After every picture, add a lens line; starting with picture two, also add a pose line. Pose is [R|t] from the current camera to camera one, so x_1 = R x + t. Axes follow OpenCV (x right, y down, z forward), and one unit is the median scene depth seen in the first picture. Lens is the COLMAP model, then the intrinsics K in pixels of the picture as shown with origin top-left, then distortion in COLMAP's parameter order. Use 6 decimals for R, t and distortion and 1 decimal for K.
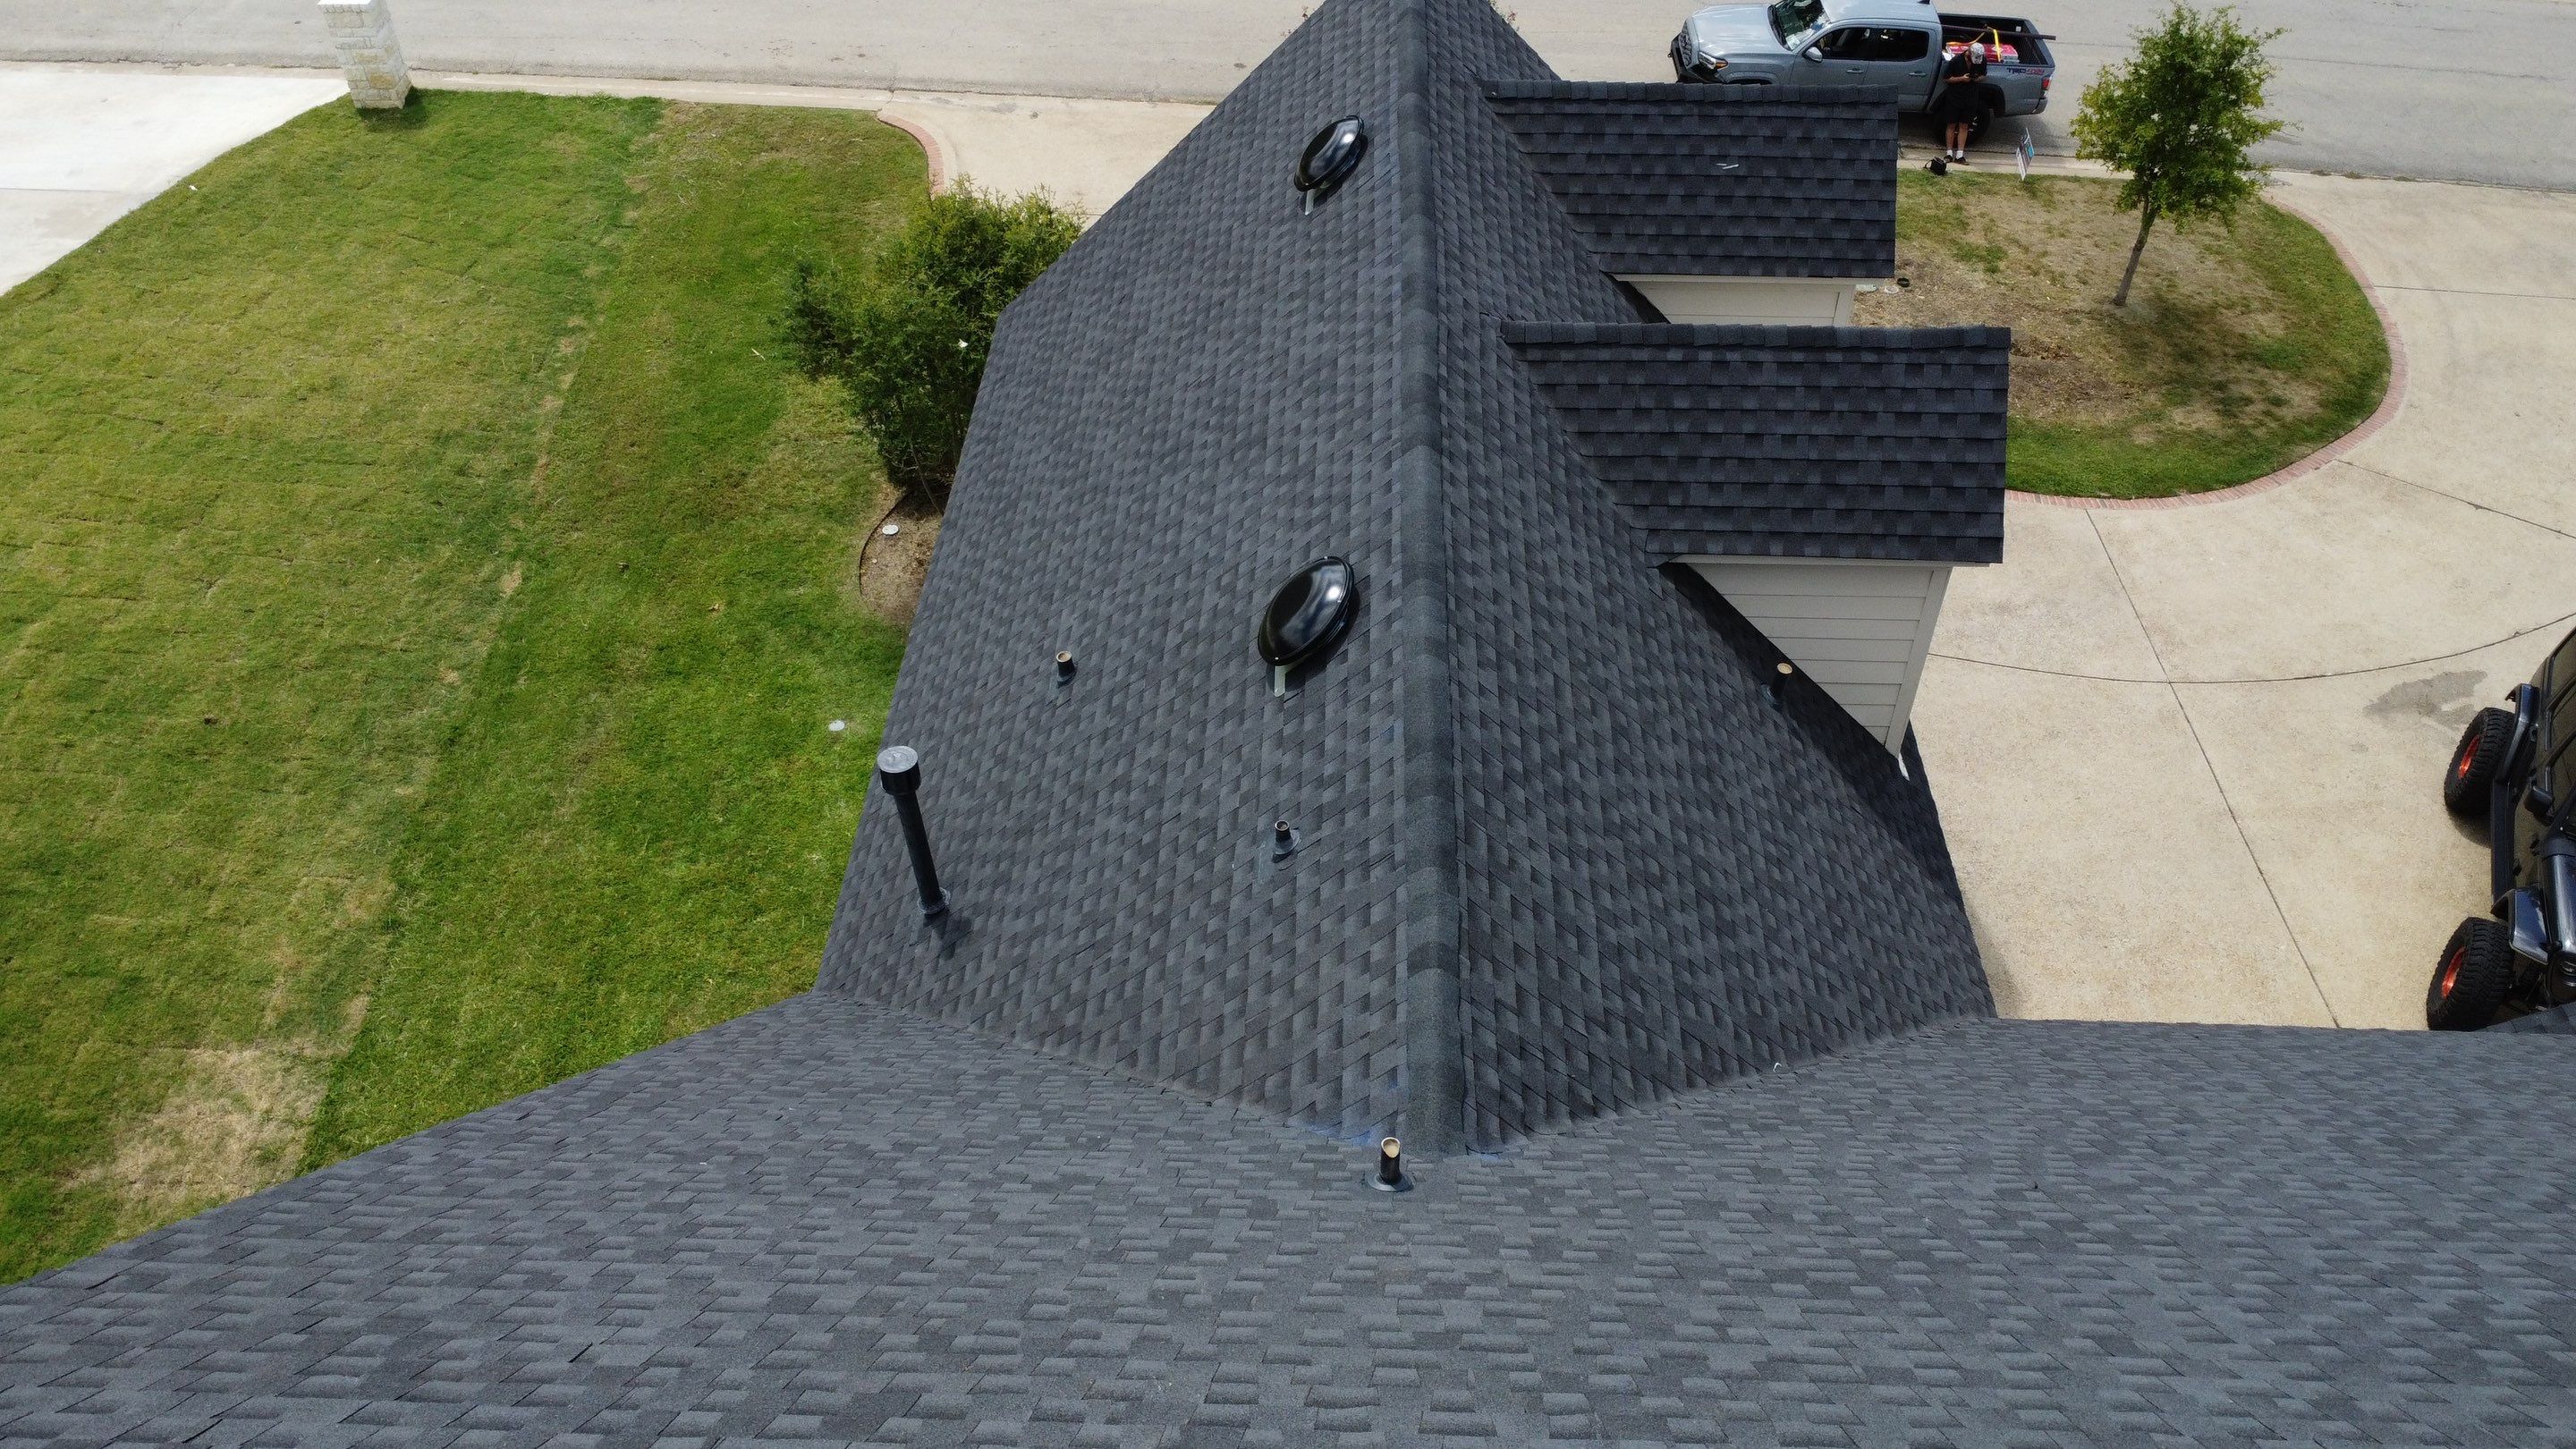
lens RADIAL K [[1947.0, 0, 1288.0], [0, 1947.0, 724.5], [0, 0, 1]] dist [0.009947, -0.003821]
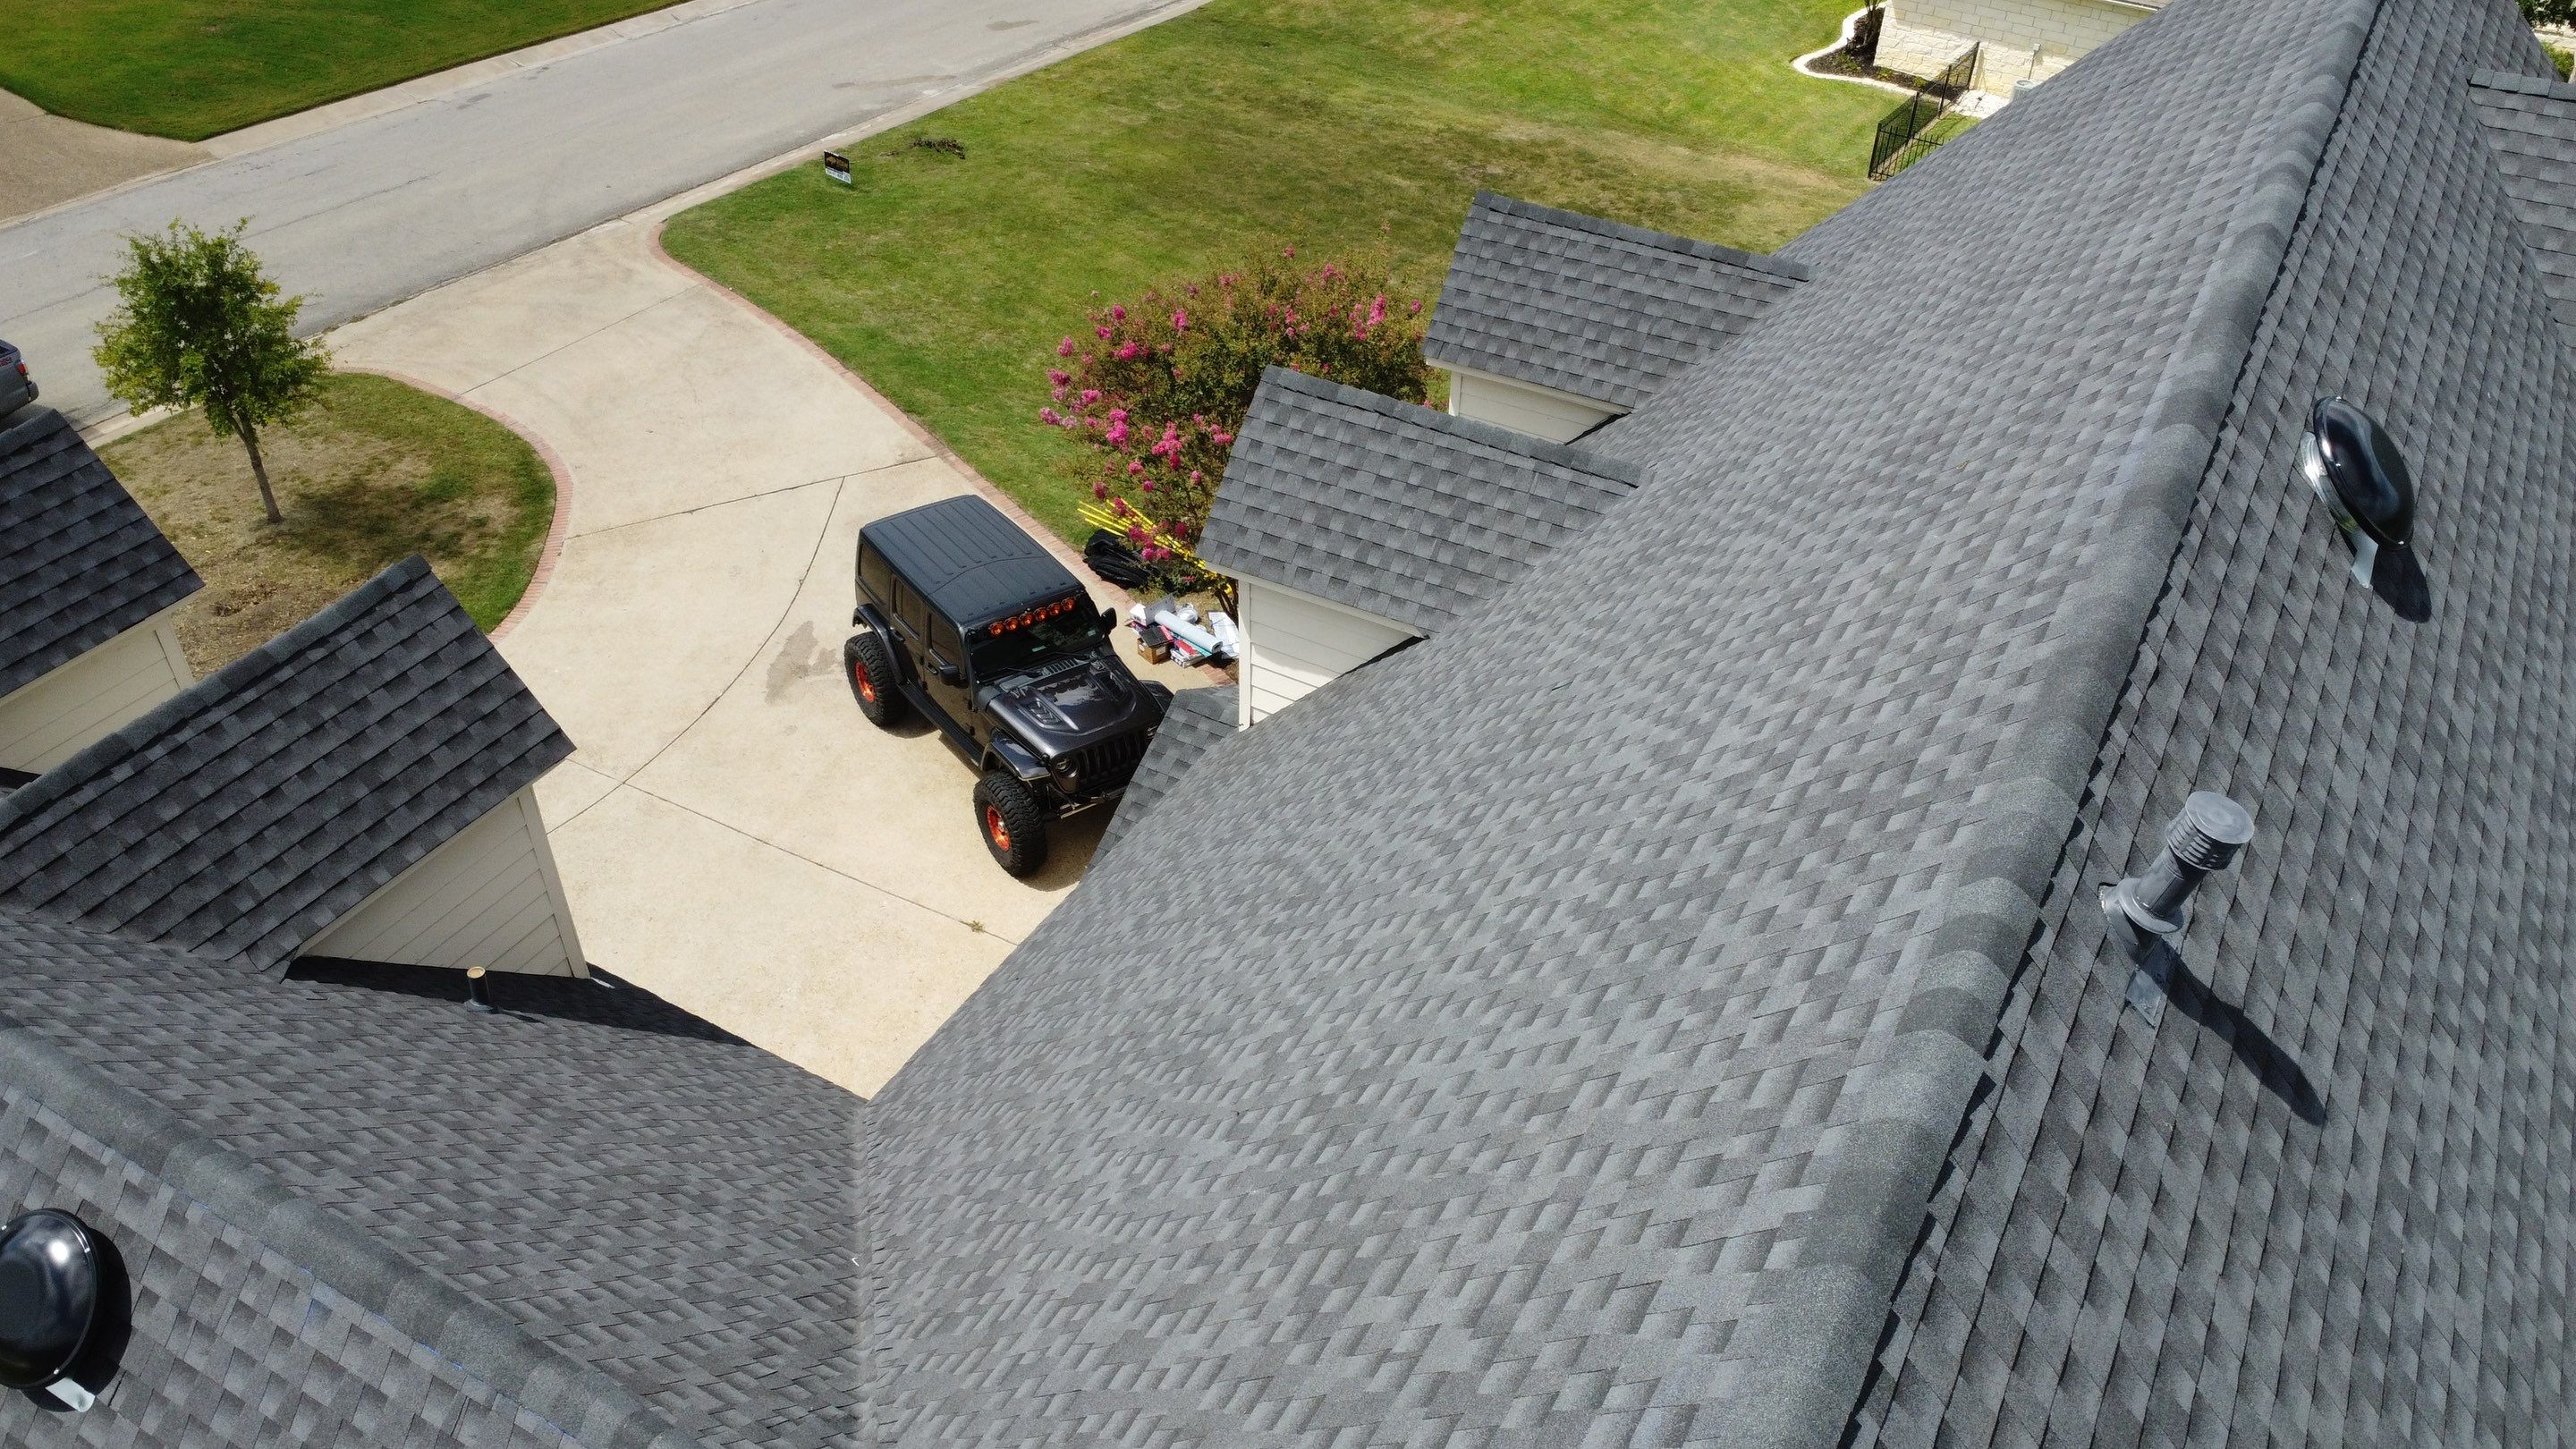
lens RADIAL K [[1947.0, 0, 1288.0], [0, 1947.0, 724.5], [0, 0, 1]] dist [0.009947, -0.003821]
pose [[0.461856, -0.543368, 0.701028, -0.144823], [0.595408, 0.775758, 0.209021, -0.083337], [-0.657403, 0.320860, 0.681814, 0.096946]]
